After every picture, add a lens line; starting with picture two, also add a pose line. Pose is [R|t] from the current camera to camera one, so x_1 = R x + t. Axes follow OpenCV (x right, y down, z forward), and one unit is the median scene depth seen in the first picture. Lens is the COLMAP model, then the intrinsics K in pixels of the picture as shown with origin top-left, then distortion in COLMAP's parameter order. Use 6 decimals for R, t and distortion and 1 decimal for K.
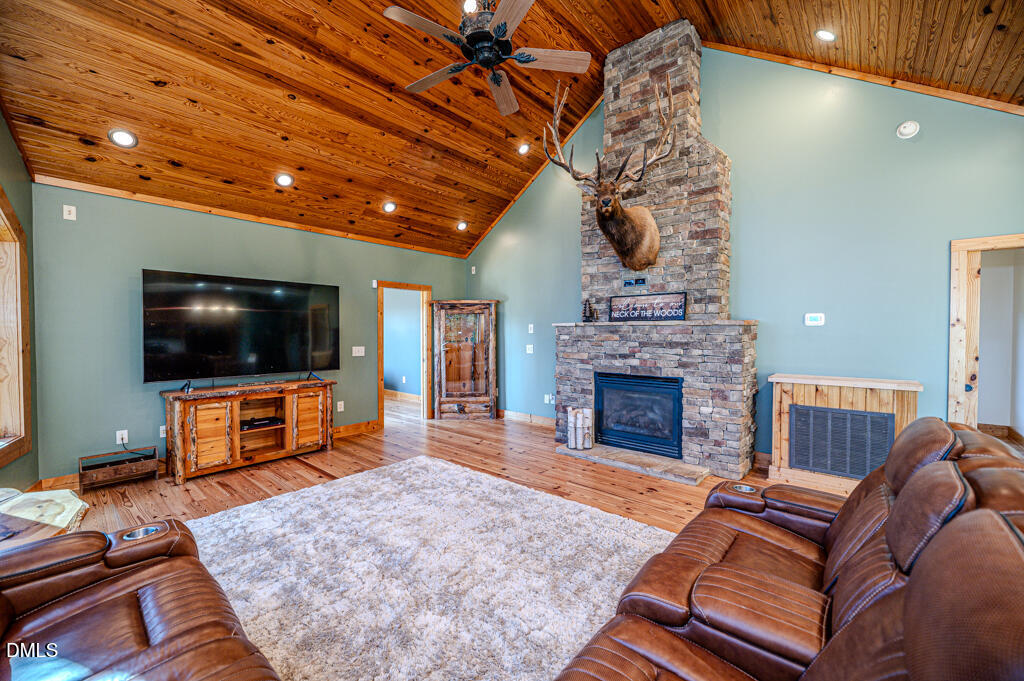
lens RADIAL K [[413.1, 0, 519.3], [0, 413.1, 335.6], [0, 0, 1]] dist [-0.000097, -0.004222]
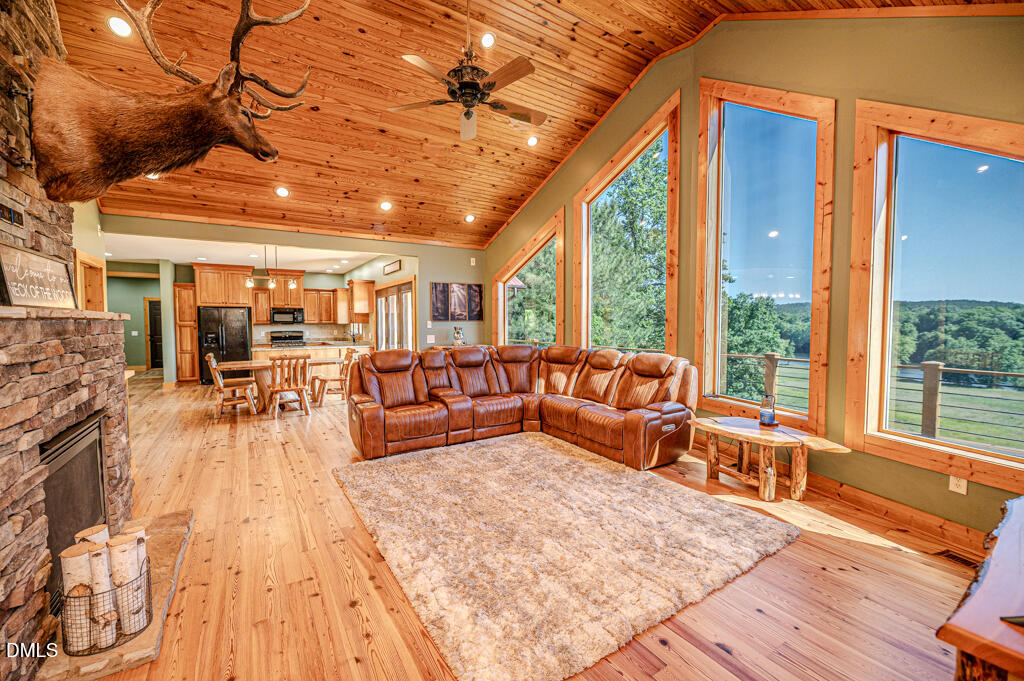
lens RADIAL K [[413.1, 0, 516.4], [0, 413.1, 340.8], [0, 0, 1]] dist [-0.000097, -0.004222]
pose [[-0.958737, -0.011186, 0.284074, -0.331697], [0.006452, 0.998112, 0.061078, -0.024278], [-0.284221, 0.060391, -0.956855, 1.269034]]
